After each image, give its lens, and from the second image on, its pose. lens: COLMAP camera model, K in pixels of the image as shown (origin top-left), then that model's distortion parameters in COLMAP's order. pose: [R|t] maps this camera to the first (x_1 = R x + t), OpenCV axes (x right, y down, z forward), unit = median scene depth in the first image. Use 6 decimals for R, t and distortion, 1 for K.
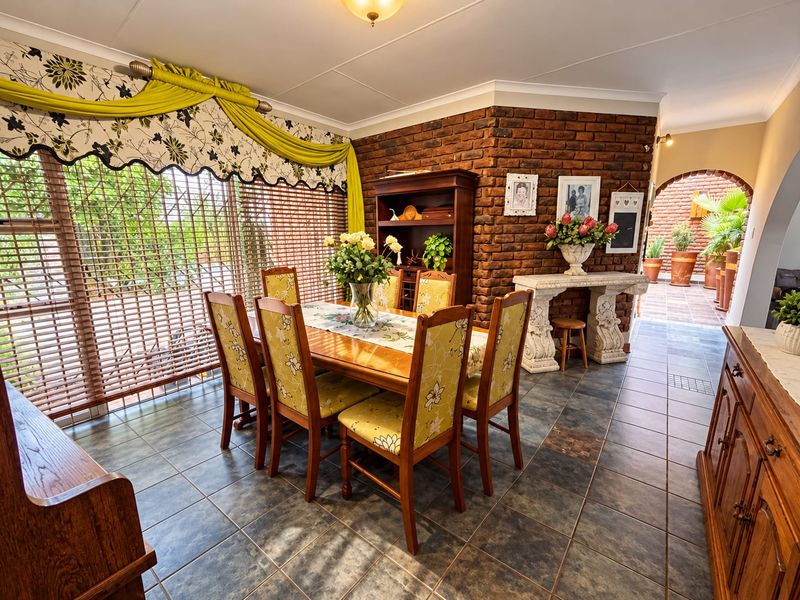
lens RADIAL K [[328.0, 0, 405.4], [0, 328.0, 301.7], [0, 0, 1]] dist [-0.001729, -0.000461]
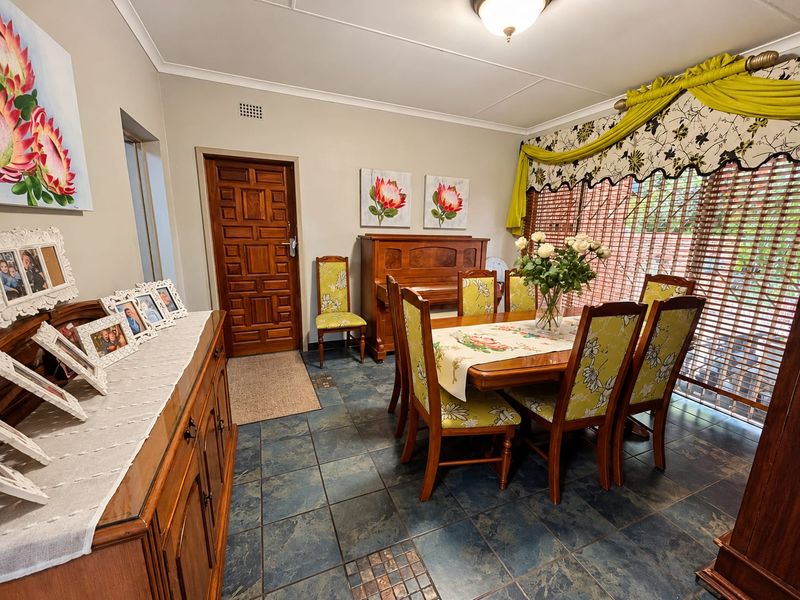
lens RADIAL K [[328.0, 0, 402.1], [0, 328.0, 299.2], [0, 0, 1]] dist [-0.001729, -0.000461]
pose [[-0.467261, 0.181627, -0.865262, 0.748438], [-0.204824, 0.929807, 0.305786, -0.199536], [0.860066, 0.320109, -0.397261, 0.914682]]
